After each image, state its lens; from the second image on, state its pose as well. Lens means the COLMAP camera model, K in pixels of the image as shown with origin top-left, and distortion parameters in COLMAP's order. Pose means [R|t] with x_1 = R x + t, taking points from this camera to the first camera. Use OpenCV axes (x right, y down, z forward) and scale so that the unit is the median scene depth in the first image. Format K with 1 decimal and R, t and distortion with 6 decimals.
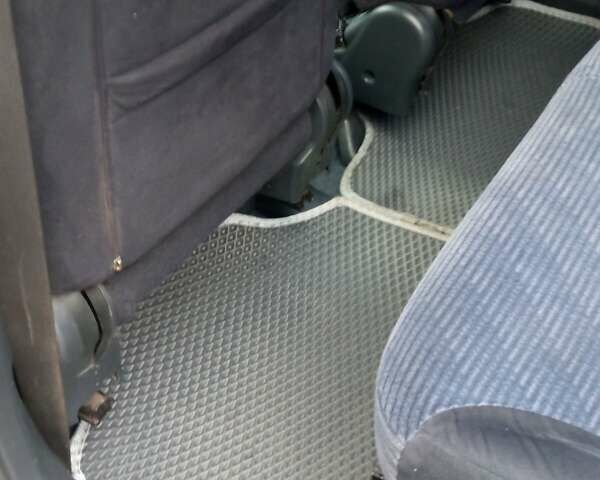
lens RADIAL K [[674.8, 0, 298.3], [0, 674.8, 240.4], [0, 0, 1]] dist [0.046941, -0.005417]
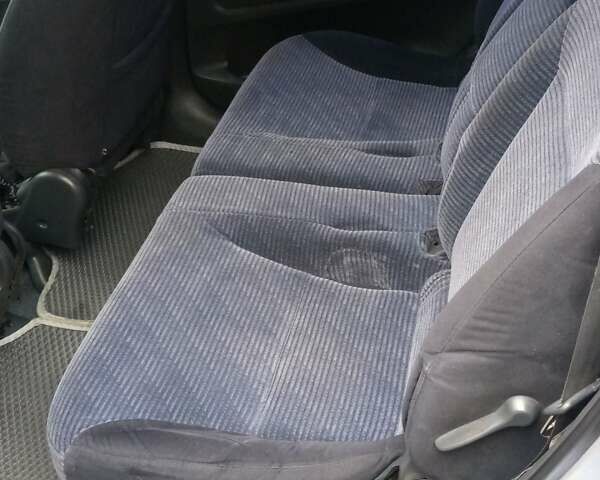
lens RADIAL K [[806.2, 0, 300.0], [0, 806.2, 240.0], [0, 0, 1]] dist [0.009566, 0.002145]
pose [[0.941892, -0.174508, 0.287030, 0.189128], [0.213647, 0.970586, -0.110990, 0.107696], [-0.259219, 0.165863, 0.951470, -0.957262]]
